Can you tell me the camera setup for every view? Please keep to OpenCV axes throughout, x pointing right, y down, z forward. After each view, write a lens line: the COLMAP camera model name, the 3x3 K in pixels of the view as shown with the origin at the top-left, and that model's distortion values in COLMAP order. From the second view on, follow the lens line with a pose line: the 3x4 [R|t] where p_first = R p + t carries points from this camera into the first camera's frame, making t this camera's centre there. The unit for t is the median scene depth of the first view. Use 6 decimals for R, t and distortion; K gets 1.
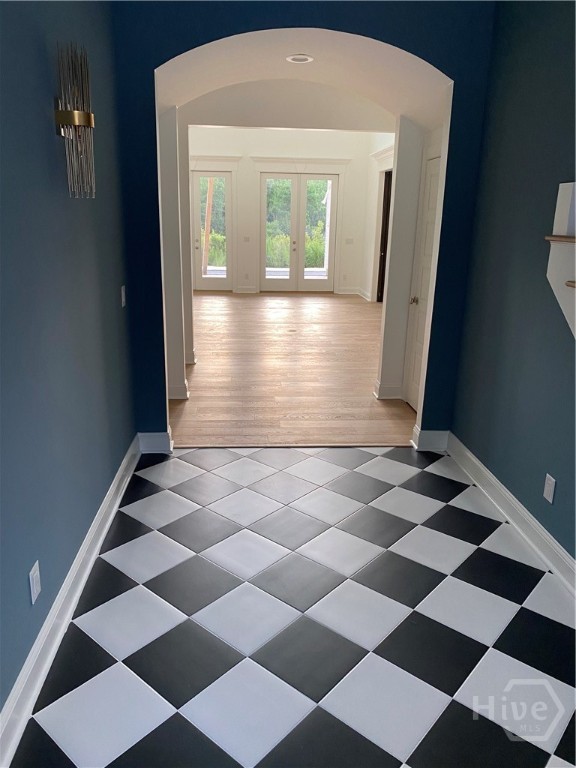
lens RADIAL K [[583.8, 0, 288.0], [0, 583.8, 384.0], [0, 0, 1]] dist [-0.001960, -0.000220]
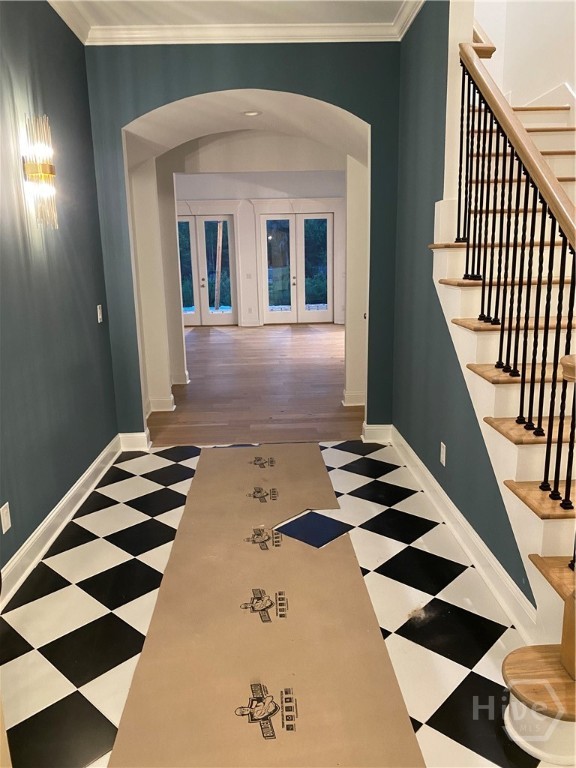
lens RADIAL K [[583.8, 0, 288.0], [0, 583.8, 384.0], [0, 0, 1]] dist [-0.001960, -0.000220]
pose [[0.998603, -0.033083, -0.041204, 0.149692], [0.030278, 0.997298, -0.066926, 0.085968], [0.043307, 0.065585, 0.996907, -0.169051]]
